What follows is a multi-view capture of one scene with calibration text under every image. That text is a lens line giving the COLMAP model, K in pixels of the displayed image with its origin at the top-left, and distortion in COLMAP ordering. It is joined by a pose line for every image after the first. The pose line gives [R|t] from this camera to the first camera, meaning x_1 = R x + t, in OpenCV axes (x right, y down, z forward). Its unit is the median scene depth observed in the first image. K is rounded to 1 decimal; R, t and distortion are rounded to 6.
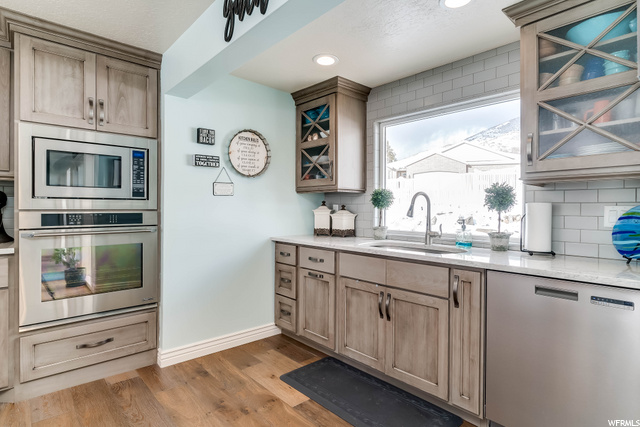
lens RADIAL K [[330.2, 0, 321.5], [0, 330.2, 210.2], [0, 0, 1]] dist [-0.010451, 0.001635]
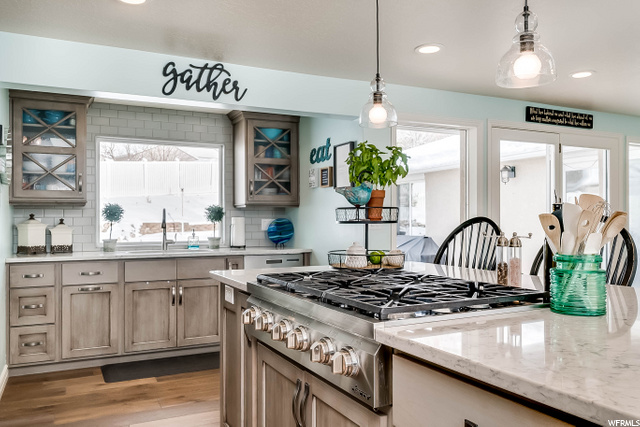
lens RADIAL K [[514.6, 0, 309.2], [0, 514.6, 220.5], [0, 0, 1]] dist [0.012039, 0.004320]
pose [[0.291089, -0.006114, 0.956677, -1.538930], [0.010166, 0.999943, 0.003297, -0.010606], [-0.956642, 0.008766, 0.291134, -0.104552]]
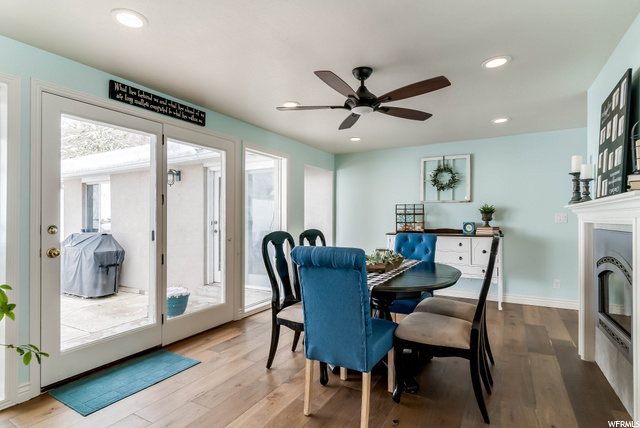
lens RADIAL K [[330.2, 0, 318.1], [0, 330.2, 214.8], [0, 0, 1]] dist [-0.010451, 0.001635]
pose [[-0.306008, -0.000956, 0.952029, -0.472076], [0.006813, 0.999972, 0.003193, -0.014951], [-0.952005, 0.007463, -0.305993, -0.679093]]
